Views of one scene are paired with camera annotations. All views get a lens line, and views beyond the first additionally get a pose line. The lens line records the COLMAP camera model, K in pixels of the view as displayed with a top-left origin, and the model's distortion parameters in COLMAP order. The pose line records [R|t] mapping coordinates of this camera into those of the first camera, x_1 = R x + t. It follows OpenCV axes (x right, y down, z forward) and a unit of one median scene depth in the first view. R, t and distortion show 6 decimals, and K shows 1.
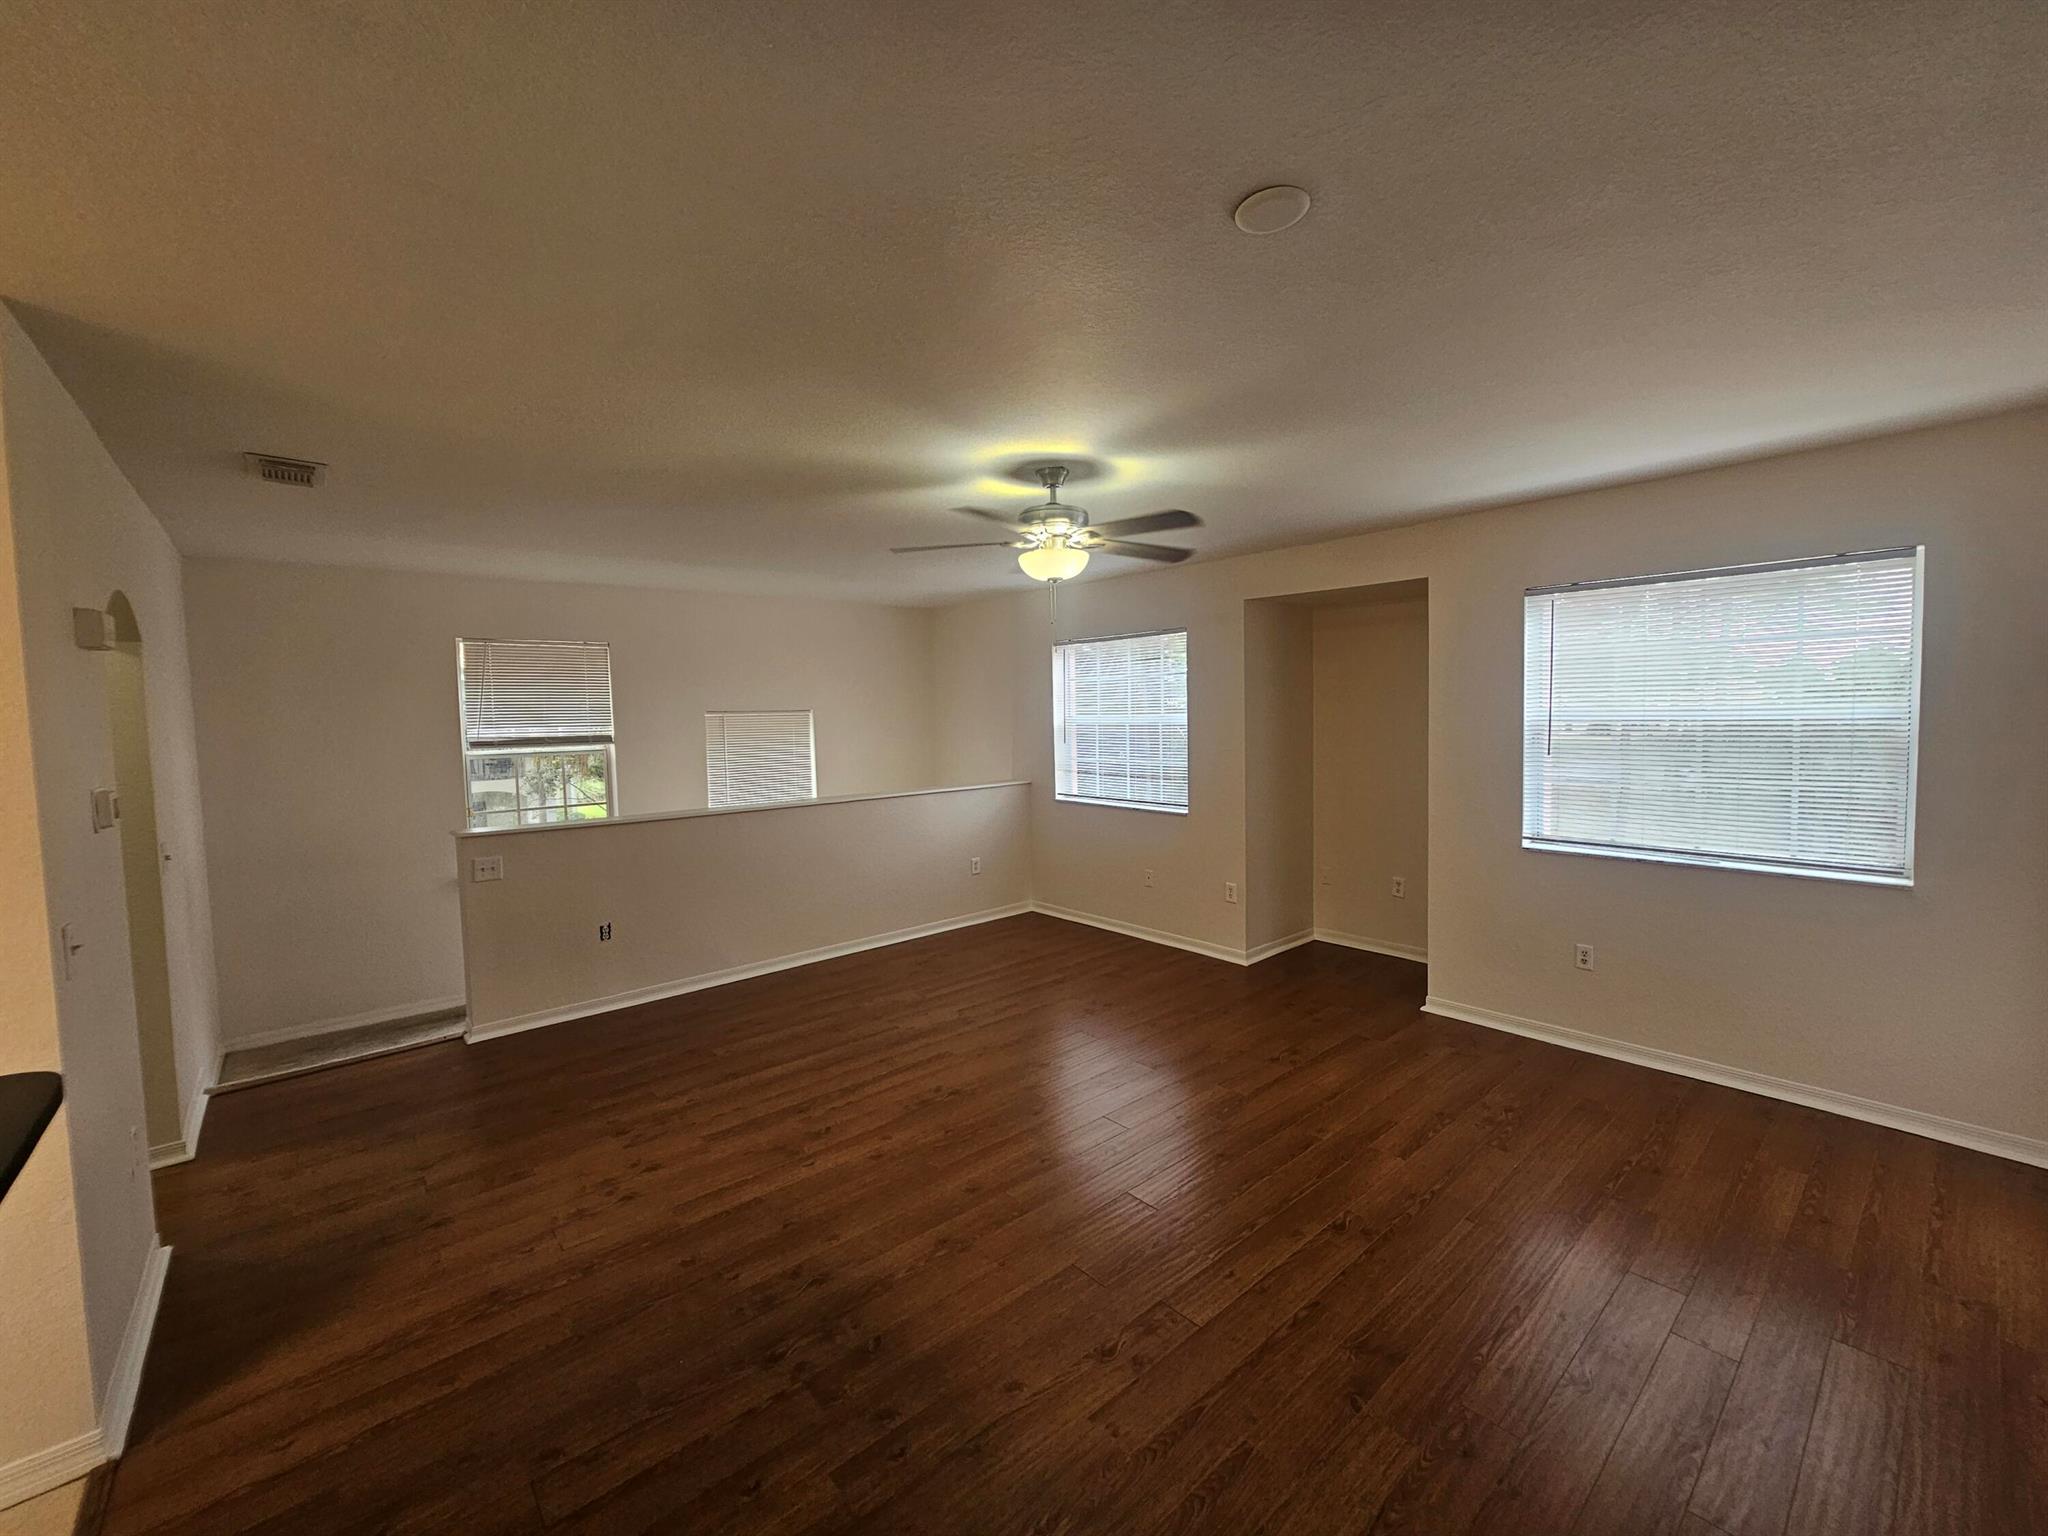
lens RADIAL K [[840.6, 0, 1037.1], [0, 840.6, 770.9], [0, 0, 1]] dist [-0.016598, -0.000328]
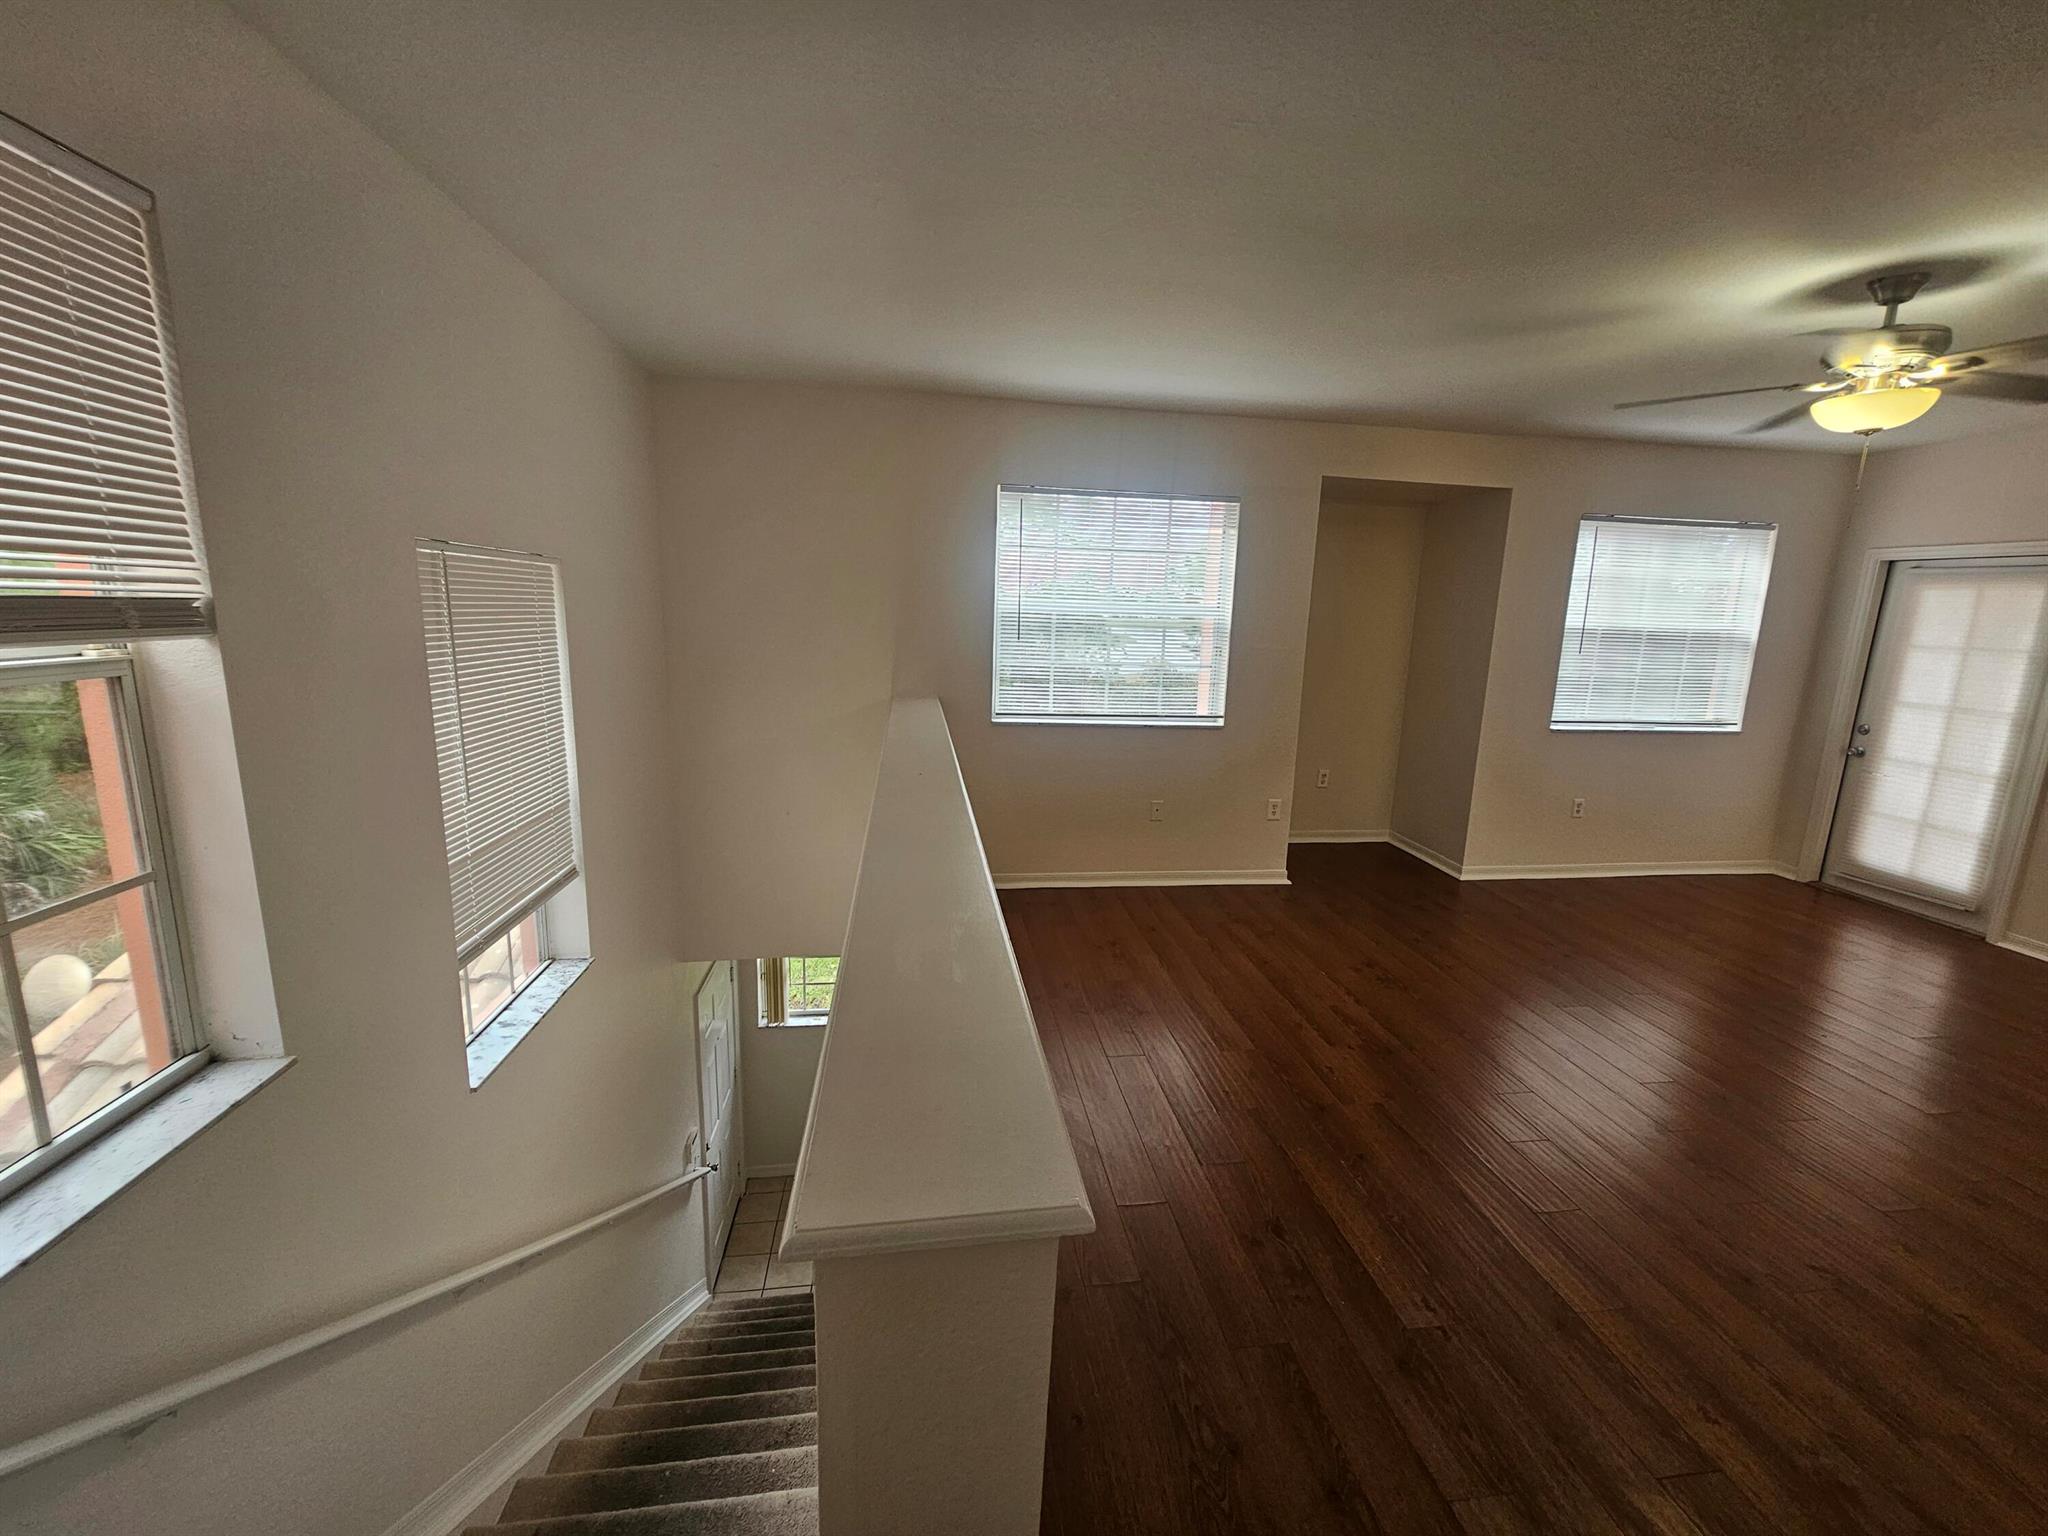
lens RADIAL K [[840.6, 0, 1031.6], [0, 840.6, 766.3], [0, 0, 1]] dist [-0.016598, -0.000328]
pose [[0.547178, -0.134940, 0.826068, -0.737718], [0.017292, 0.988531, 0.150024, -0.045373], [-0.836838, -0.067806, 0.543236, 0.831347]]
